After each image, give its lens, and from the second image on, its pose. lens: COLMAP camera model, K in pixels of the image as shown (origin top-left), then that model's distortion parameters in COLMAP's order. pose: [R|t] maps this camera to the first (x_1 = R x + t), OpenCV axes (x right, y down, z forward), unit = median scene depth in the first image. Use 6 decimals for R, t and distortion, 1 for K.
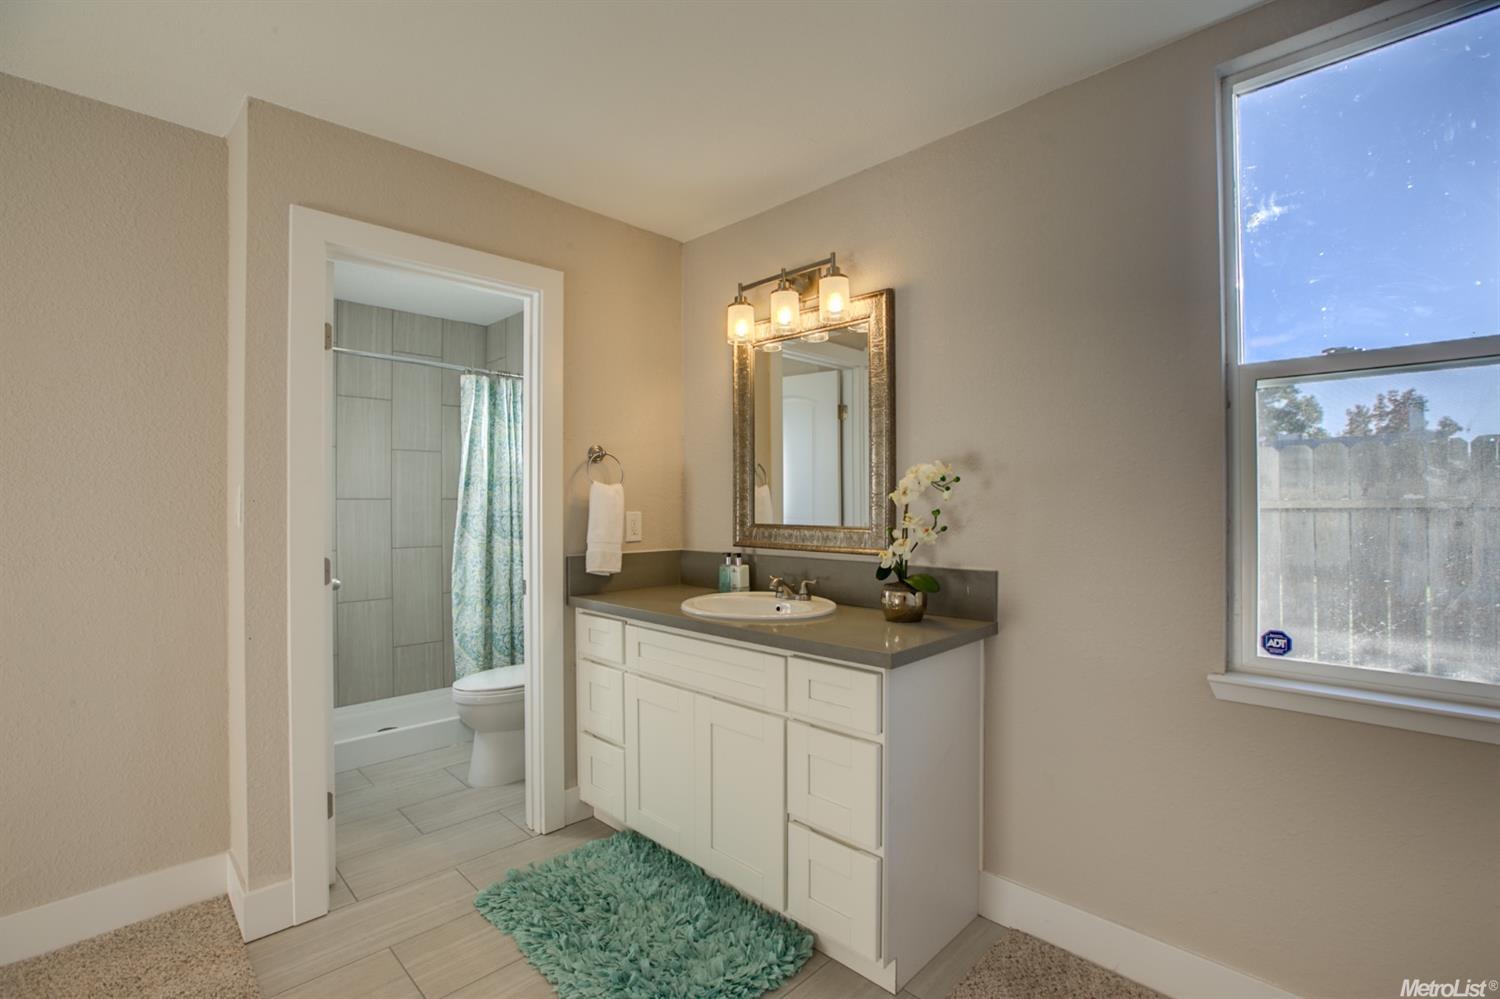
lens RADIAL K [[682.6, 0, 750.0], [0, 682.6, 499.5], [0, 0, 1]] dist [-0.023643, 0.000440]
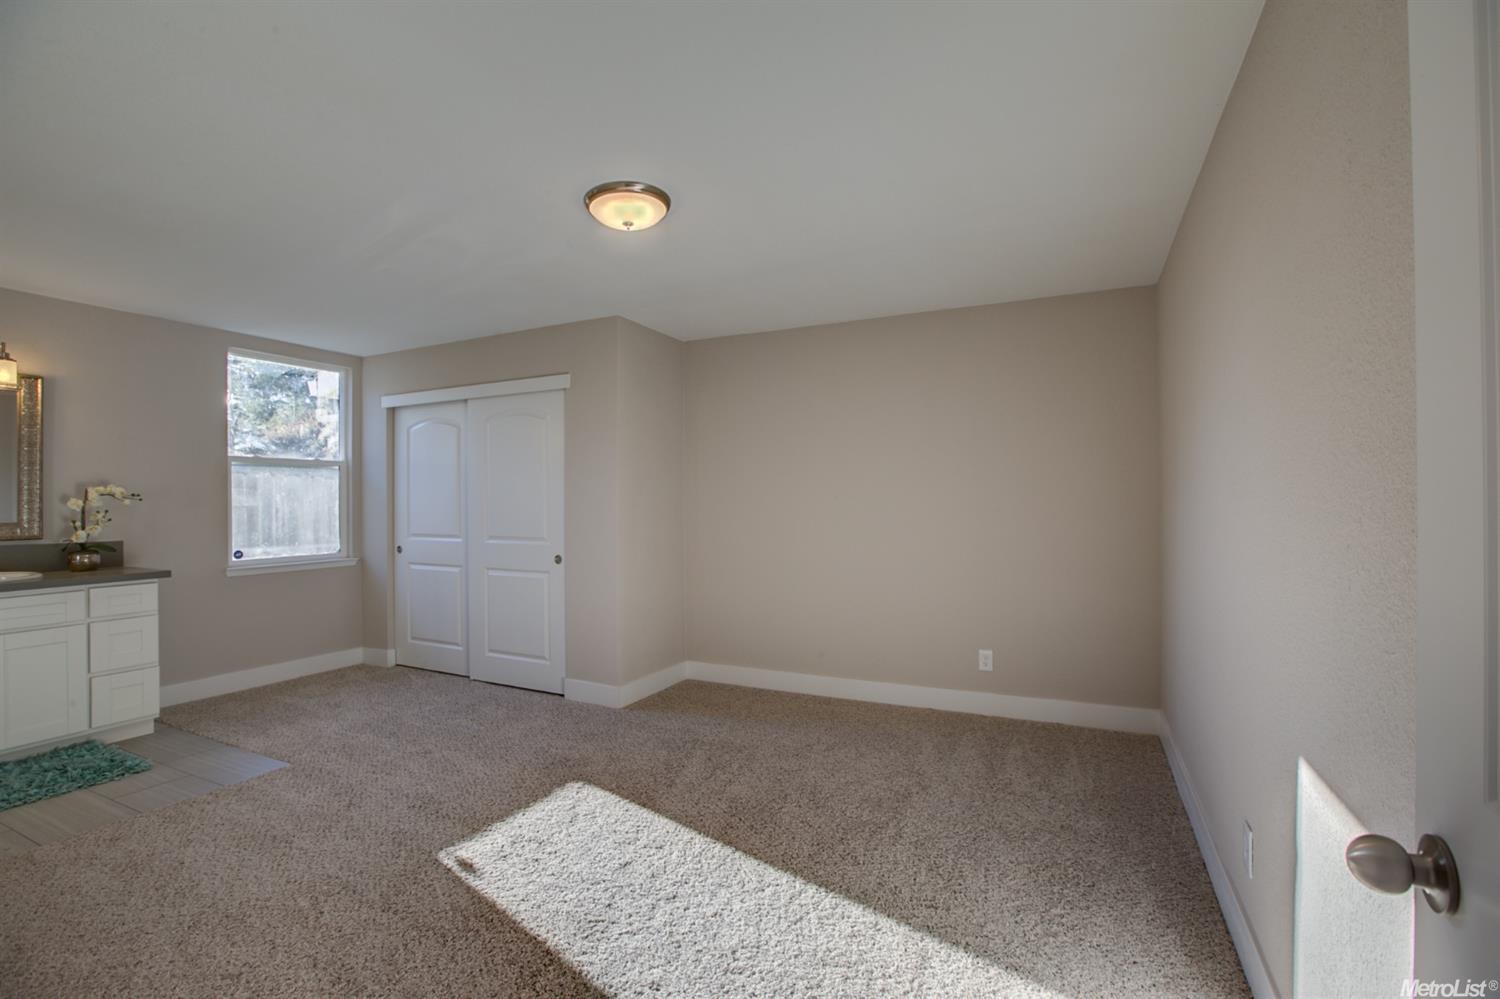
lens RADIAL K [[682.6, 0, 750.0], [0, 682.6, 499.5], [0, 0, 1]] dist [-0.023643, 0.000440]
pose [[-0.318920, 0.006184, 0.947762, -2.520524], [0.000037, 0.999979, -0.006513, -0.003454], [-0.947782, -0.002042, -0.318913, -0.149723]]
